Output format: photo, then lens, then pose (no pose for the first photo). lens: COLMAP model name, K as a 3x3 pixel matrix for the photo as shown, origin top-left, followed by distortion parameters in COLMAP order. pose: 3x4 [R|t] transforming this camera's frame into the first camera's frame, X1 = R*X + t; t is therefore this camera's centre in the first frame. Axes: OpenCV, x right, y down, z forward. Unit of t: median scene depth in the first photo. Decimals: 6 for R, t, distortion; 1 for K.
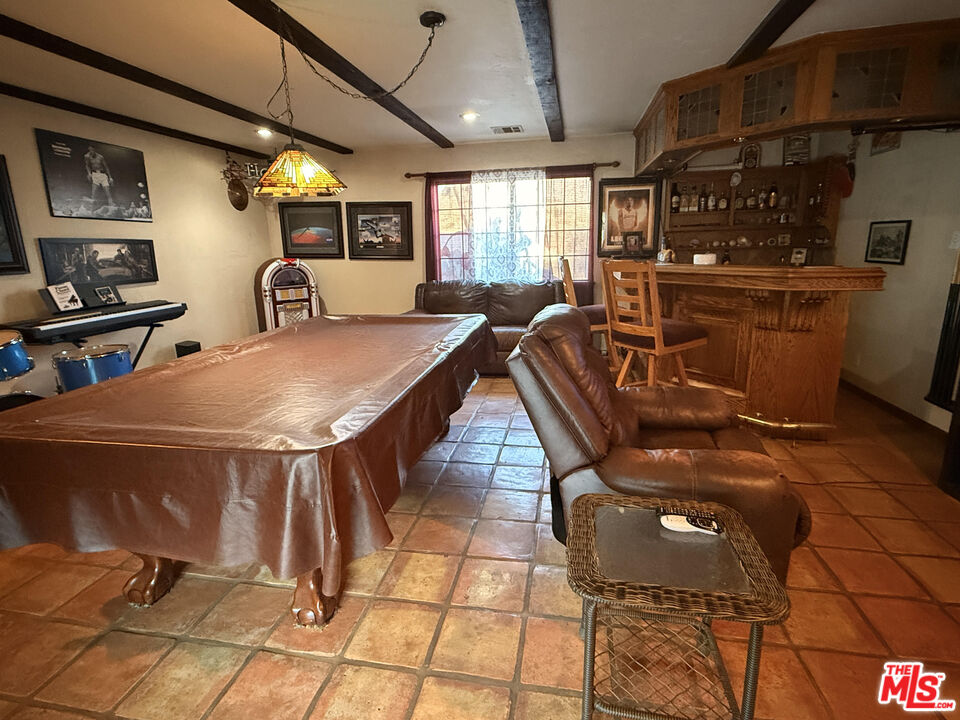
lens RADIAL K [[488.1, 0, 478.1], [0, 488.1, 359.2], [0, 0, 1]] dist [0.003250, -0.002447]
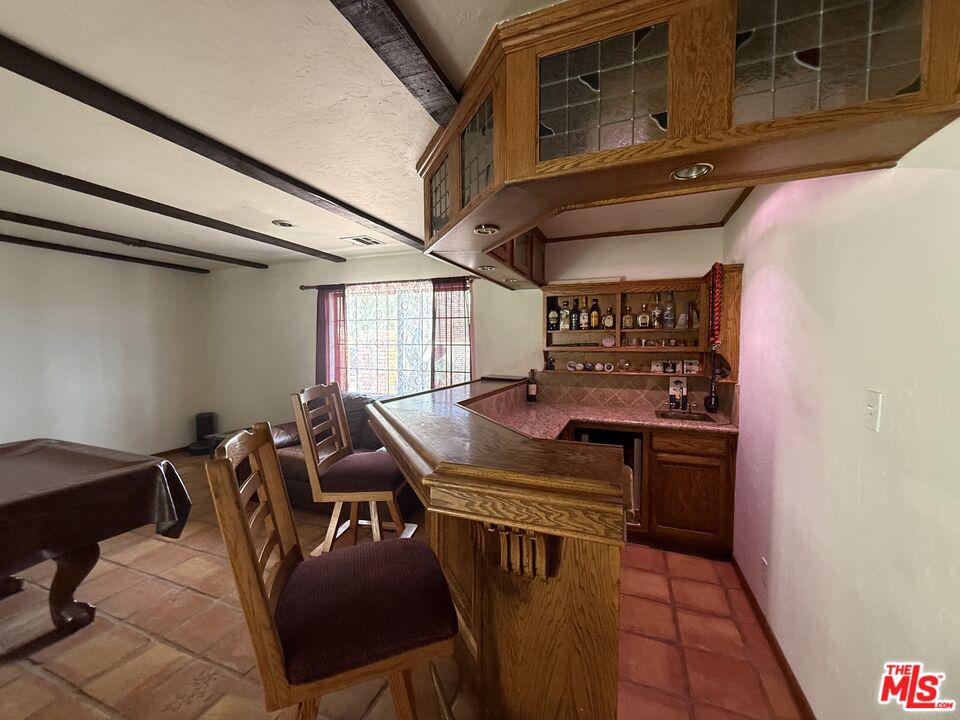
lens RADIAL K [[380.5, 0, 481.5], [0, 380.5, 360.4], [0, 0, 1]] dist [-0.000173, 0.000331]
pose [[0.983345, 0.039842, -0.177329, 0.475735], [-0.072068, 0.981172, -0.179188, -0.140603], [0.166851, 0.188984, 0.967701, 0.407414]]
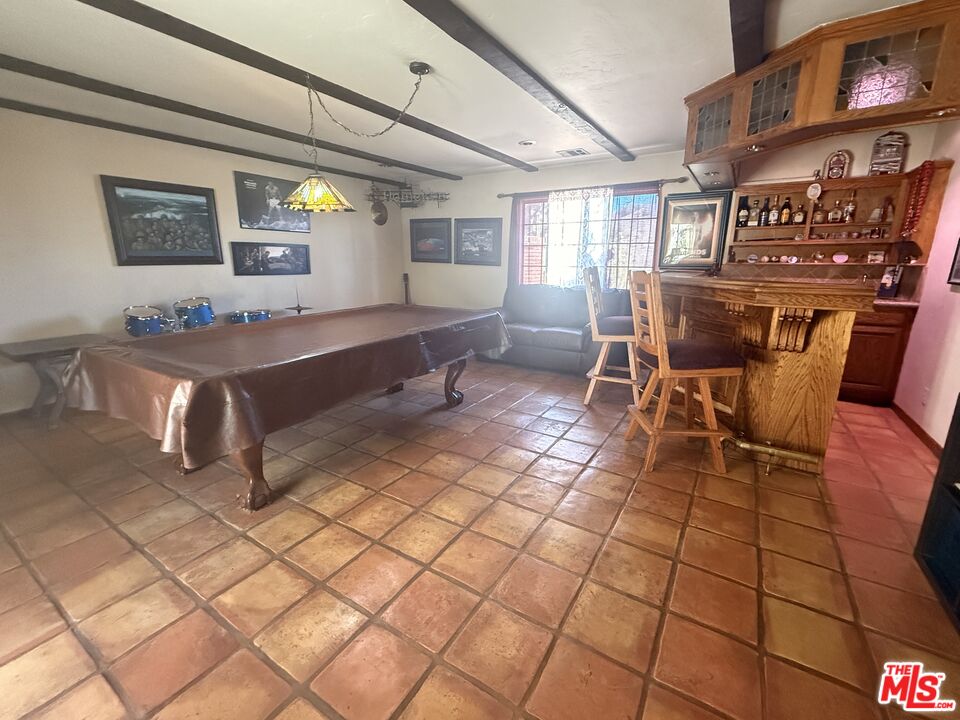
lens RADIAL K [[410.6, 0, 482.4], [0, 410.6, 358.9], [0, 0, 1]] dist [-0.000667, 0.000004]
pose [[0.931301, 0.112053, -0.346587, 0.274797], [-0.107299, 0.993681, 0.032943, -0.004230], [0.348089, 0.006509, 0.937439, 0.041424]]
